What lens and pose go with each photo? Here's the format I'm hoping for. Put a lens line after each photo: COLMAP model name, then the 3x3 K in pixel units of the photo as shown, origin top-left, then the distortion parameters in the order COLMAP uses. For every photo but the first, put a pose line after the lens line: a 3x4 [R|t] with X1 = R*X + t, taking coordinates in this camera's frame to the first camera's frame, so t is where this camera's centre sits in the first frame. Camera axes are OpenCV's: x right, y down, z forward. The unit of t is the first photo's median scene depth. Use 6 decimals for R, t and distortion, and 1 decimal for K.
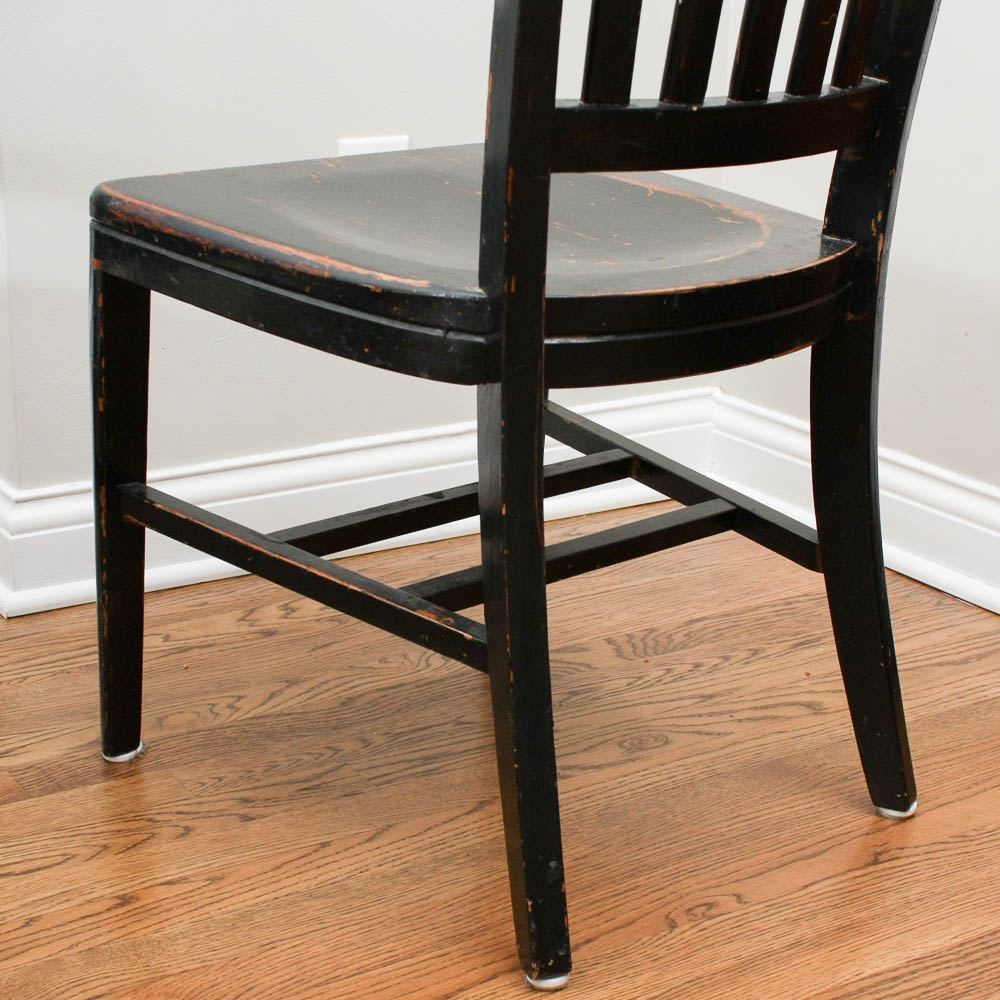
lens RADIAL K [[1907.2, 0, 491.6], [0, 1907.2, 555.2], [0, 0, 1]] dist [-0.101250, 0.000000]
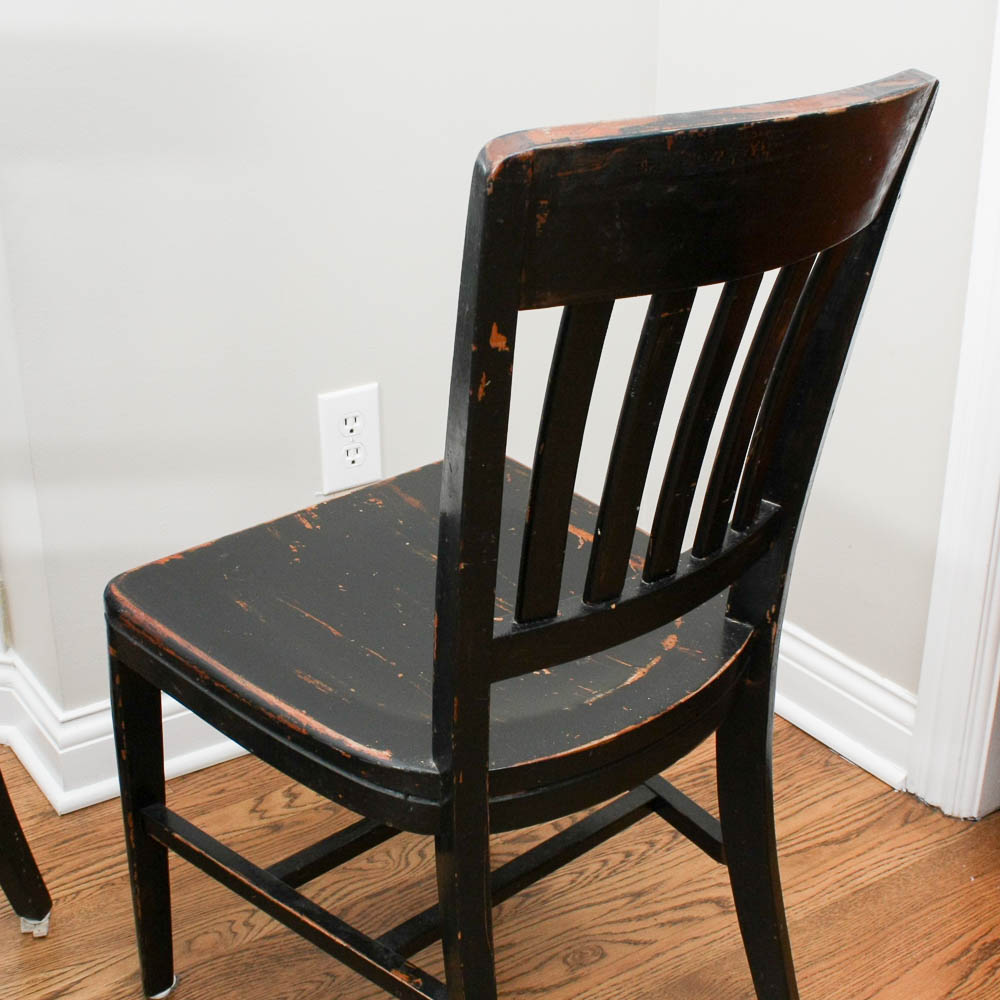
lens RADIAL K [[1561.4, 0, 505.8], [0, 1561.4, 509.6], [0, 0, 1]] dist [-0.140052, 0.000000]
pose [[0.999466, -0.026033, 0.019765, 0.020419], [0.024011, 0.995051, 0.096421, -0.334426], [-0.022177, -0.095895, 0.995144, 0.044333]]
